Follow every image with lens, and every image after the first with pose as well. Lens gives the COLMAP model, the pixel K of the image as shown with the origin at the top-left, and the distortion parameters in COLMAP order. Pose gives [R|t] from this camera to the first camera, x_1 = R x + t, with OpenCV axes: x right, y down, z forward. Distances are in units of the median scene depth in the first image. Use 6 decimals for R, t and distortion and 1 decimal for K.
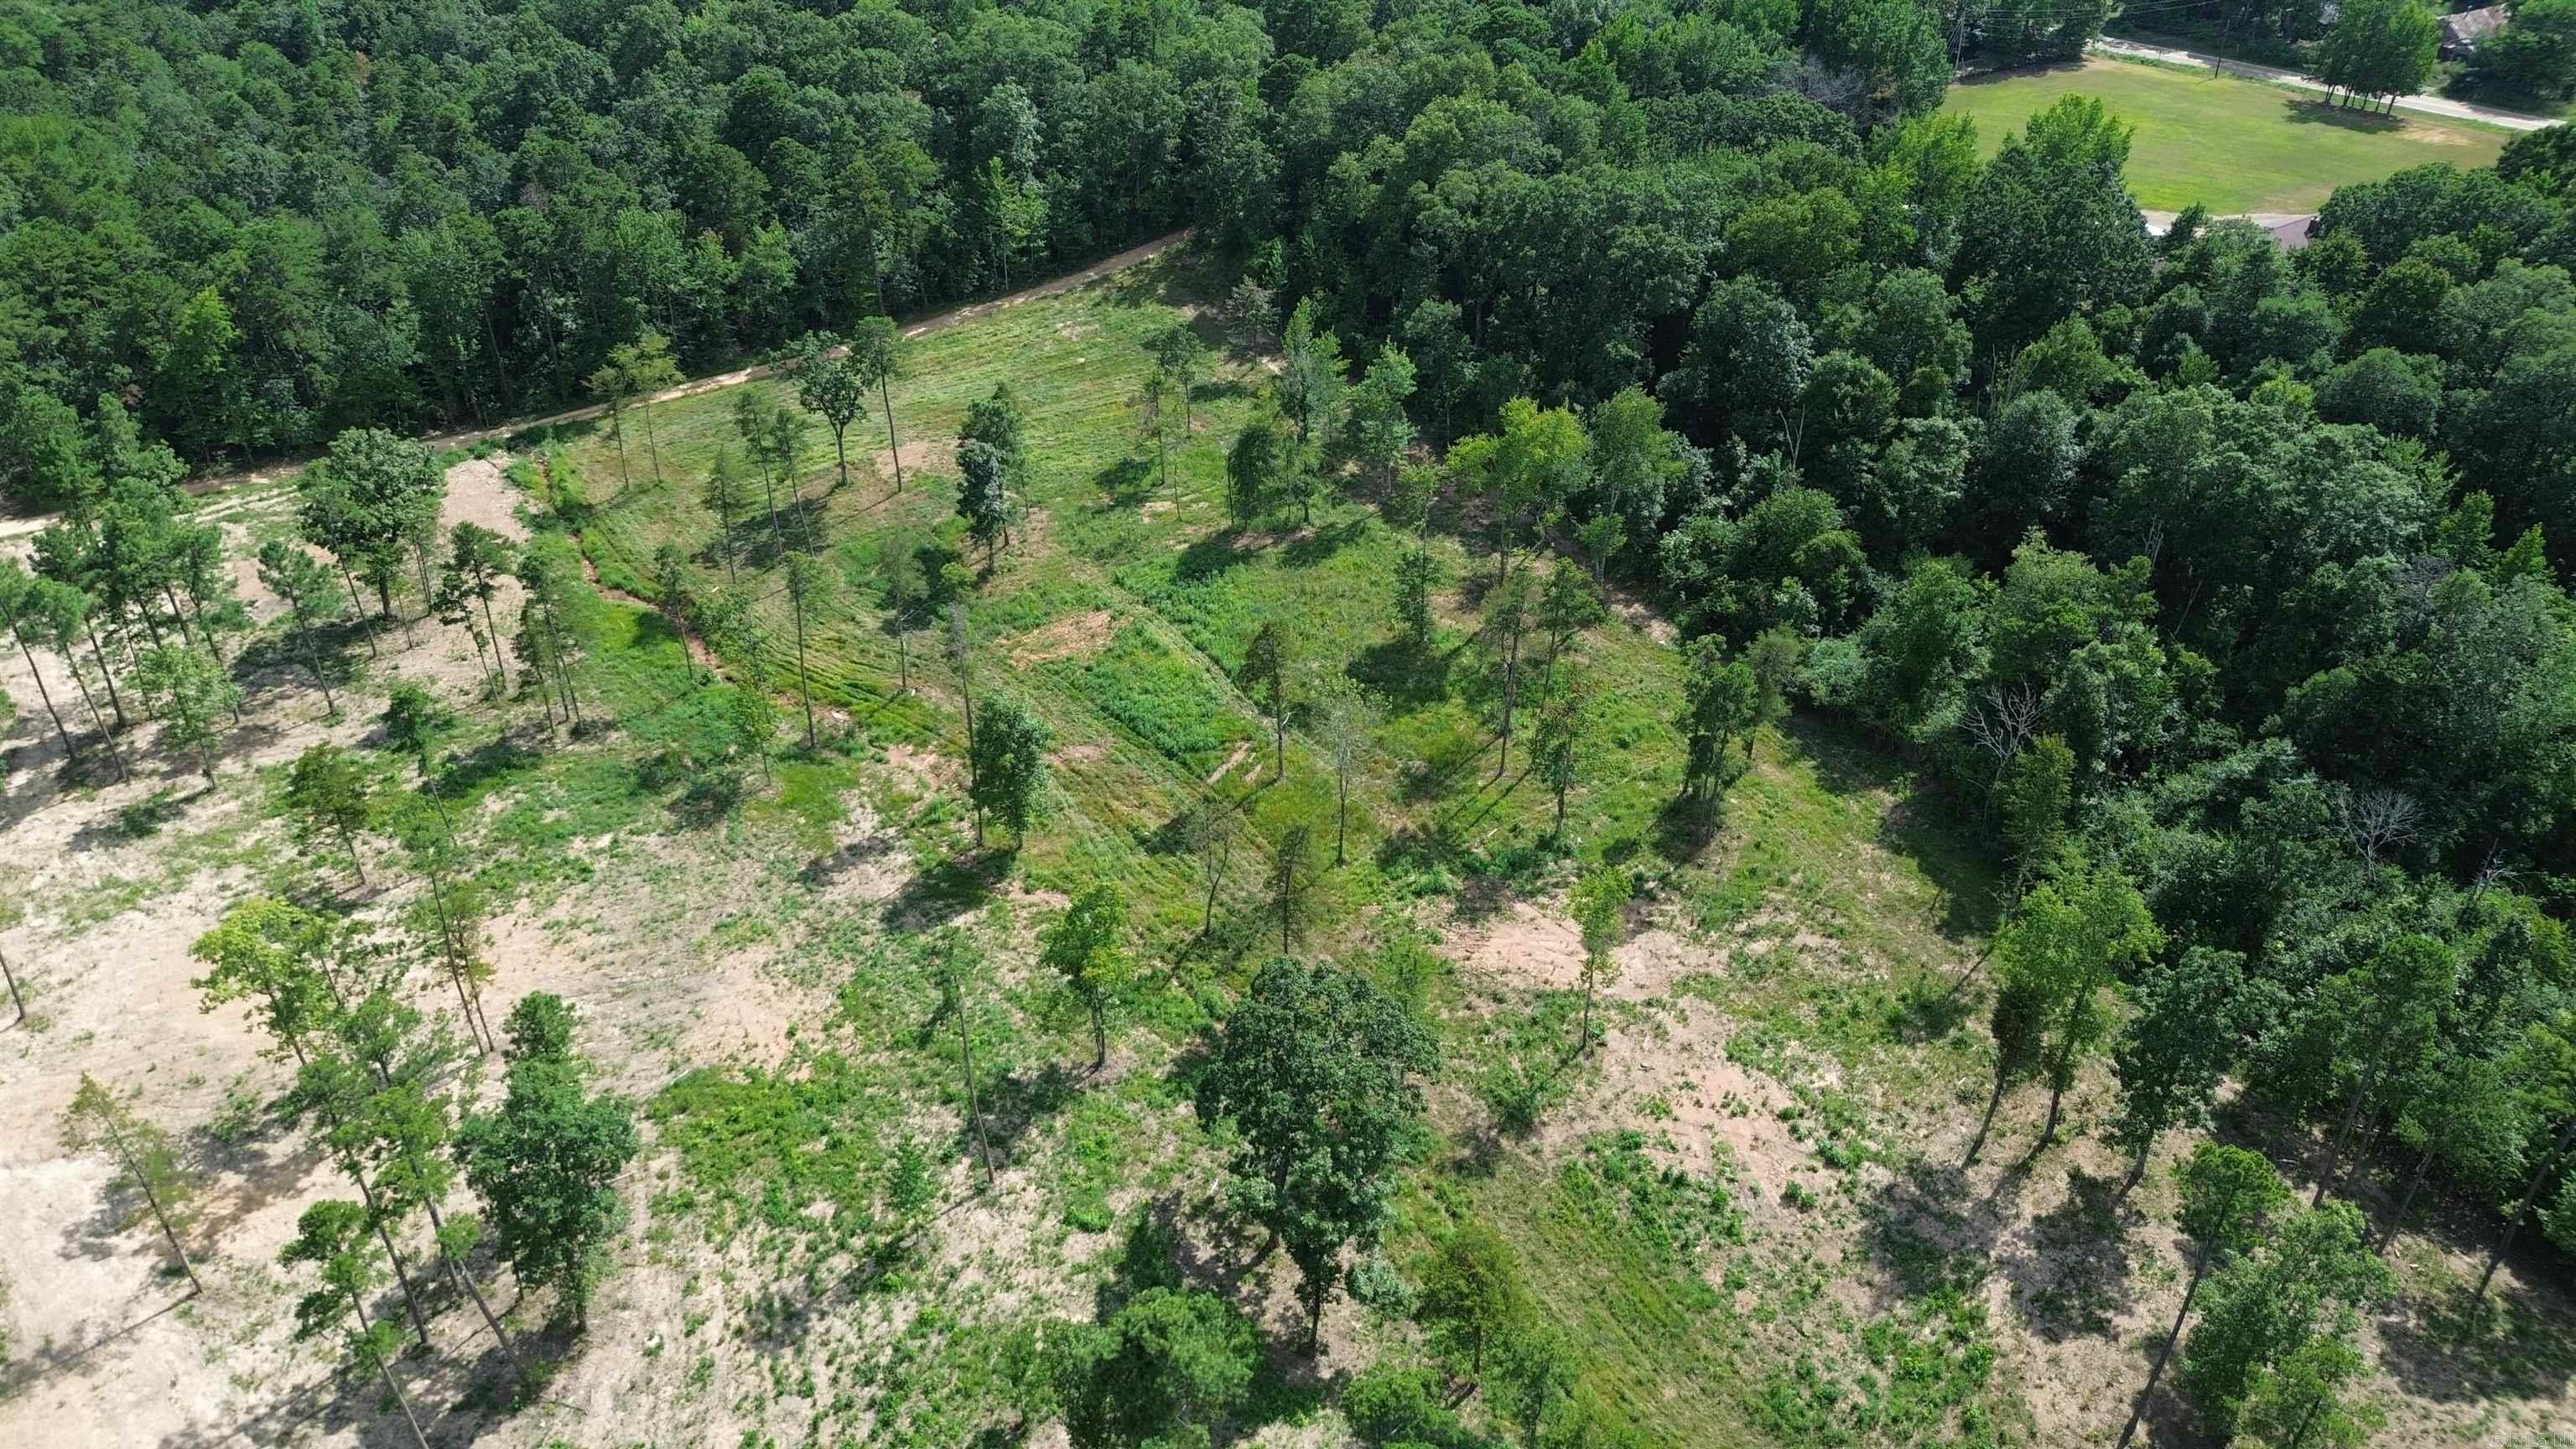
lens RADIAL K [[1823.6, 0, 1295.5], [0, 1823.6, 720.3], [0, 0, 1]] dist [0.070545, -0.071111]
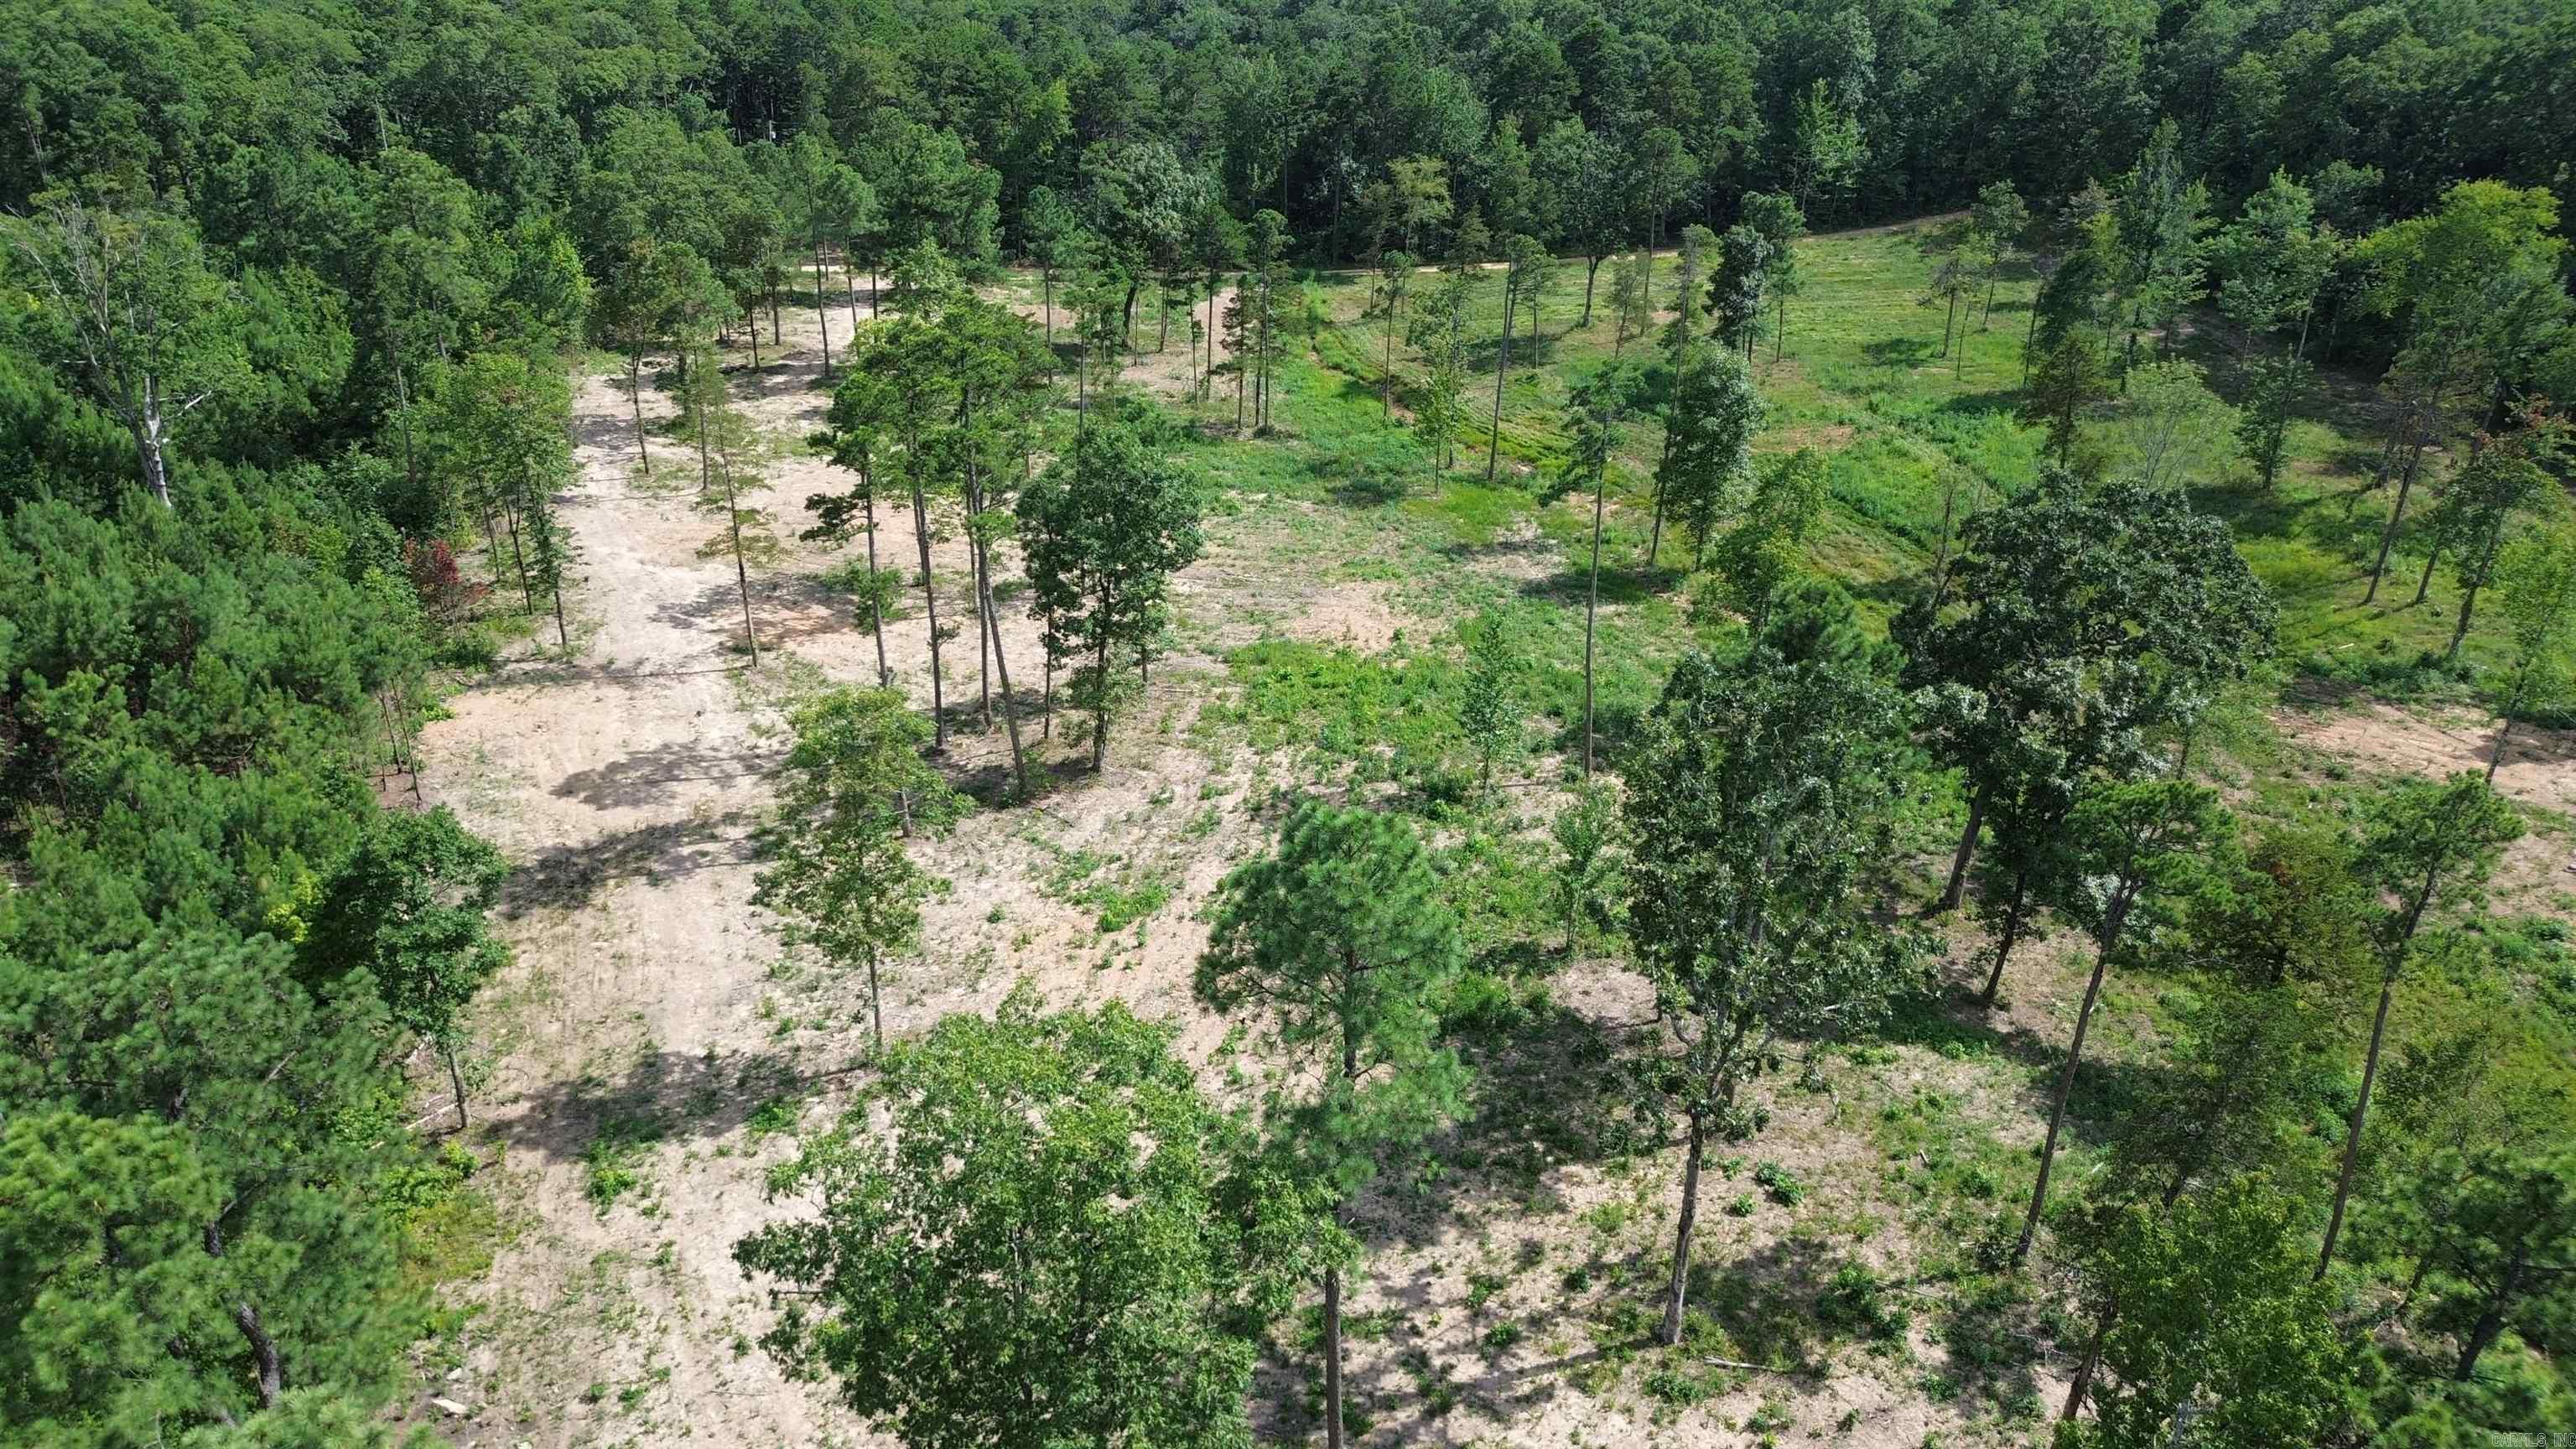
lens RADIAL K [[1823.6, 0, 1300.1], [0, 1823.6, 716.9], [0, 0, 1]] dist [0.070545, -0.071111]
pose [[0.908773, 0.197362, -0.367669, 0.007096], [-0.250334, 0.962778, -0.101942, 0.338642], [0.333864, 0.184682, 0.924352, 0.224108]]
